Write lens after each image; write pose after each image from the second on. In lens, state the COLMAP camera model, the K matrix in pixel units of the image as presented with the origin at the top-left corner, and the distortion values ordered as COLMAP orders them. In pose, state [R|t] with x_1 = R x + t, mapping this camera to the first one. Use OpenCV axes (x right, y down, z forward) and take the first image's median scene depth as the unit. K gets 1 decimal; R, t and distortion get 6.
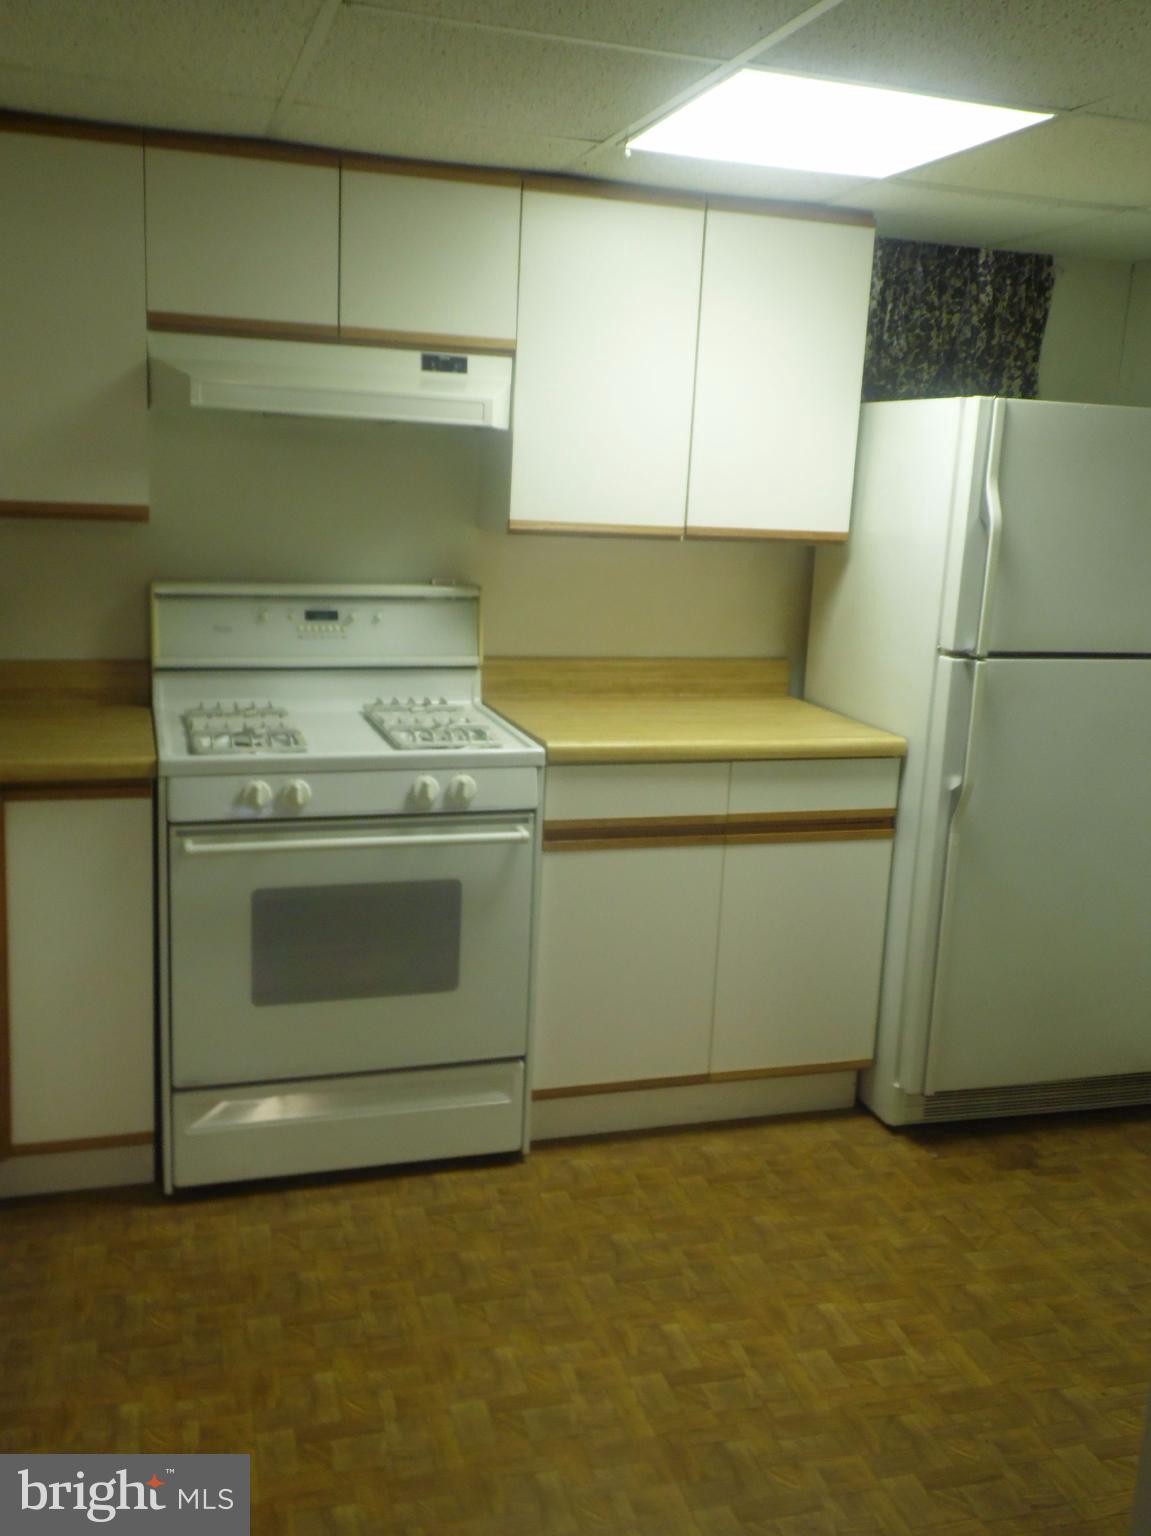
lens RADIAL K [[1405.6, 0, 575.3], [0, 1405.6, 765.3], [0, 0, 1]] dist [0.053299, 0.000000]
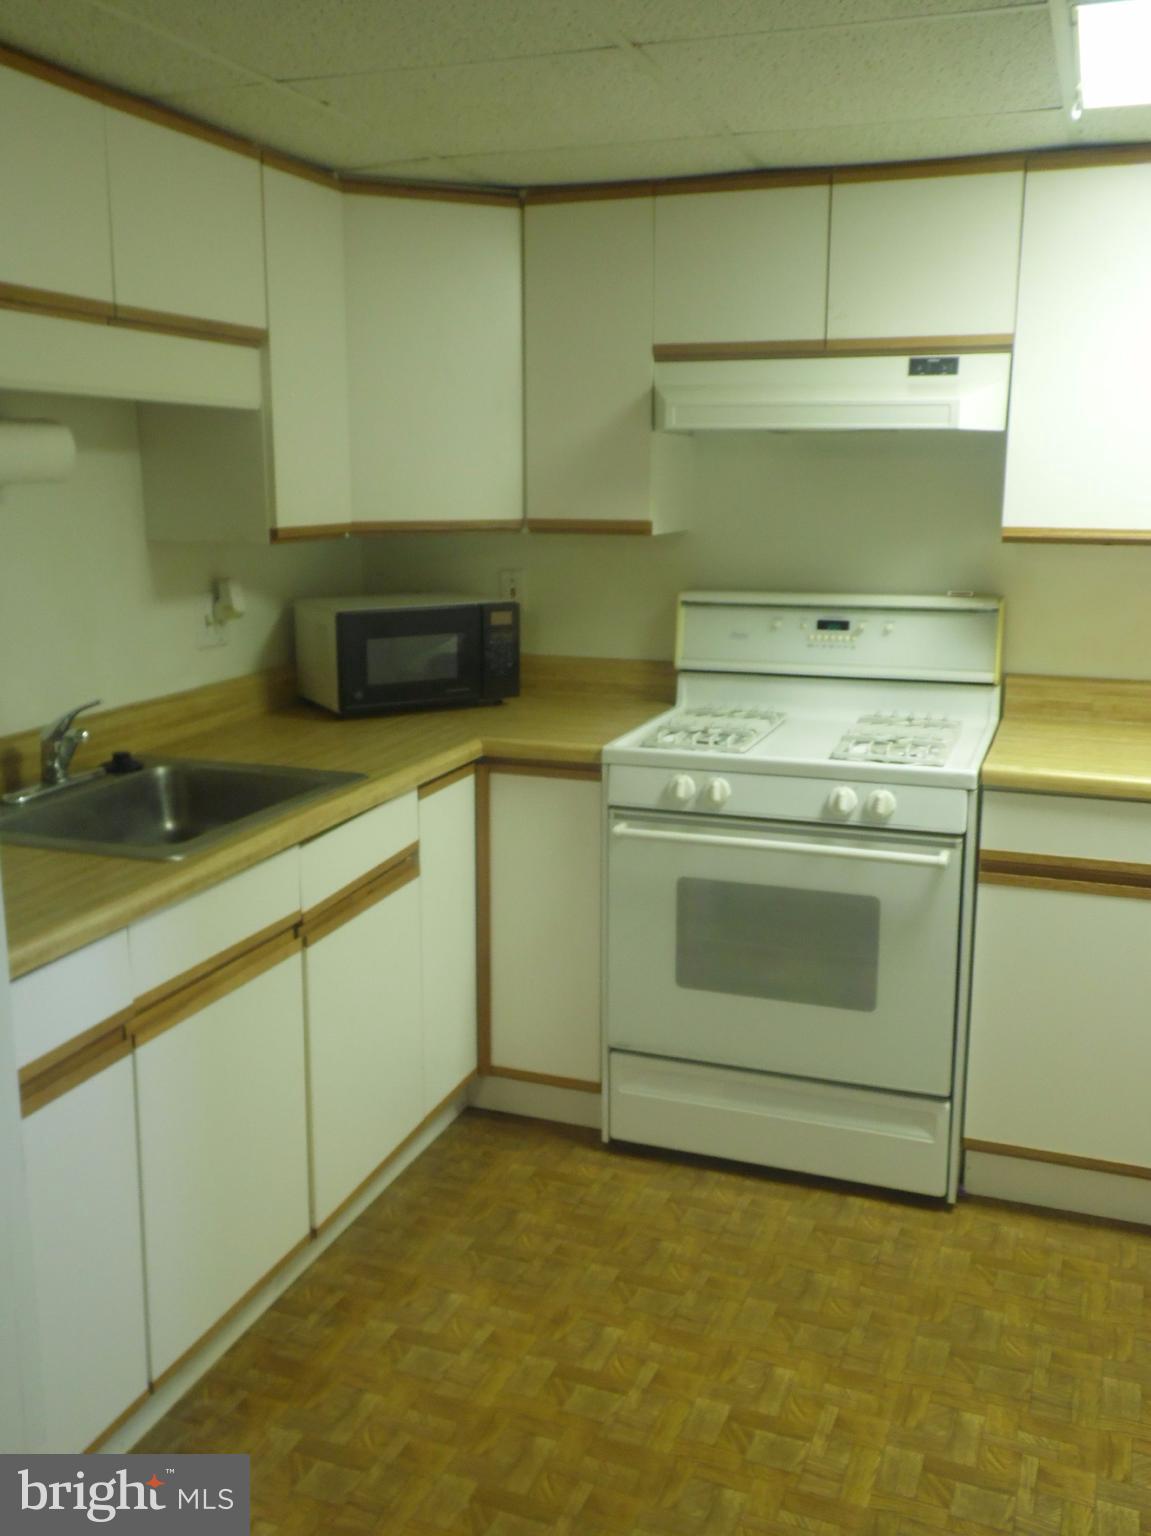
lens RADIAL K [[1405.6, 0, 574.5], [0, 1405.6, 769.7], [0, 0, 1]] dist [0.053299, 0.000000]
pose [[0.796246, 0.088106, -0.598523, 0.323778], [-0.094411, 0.995314, 0.020916, -0.007388], [0.597561, 0.039852, 0.800833, 0.092298]]
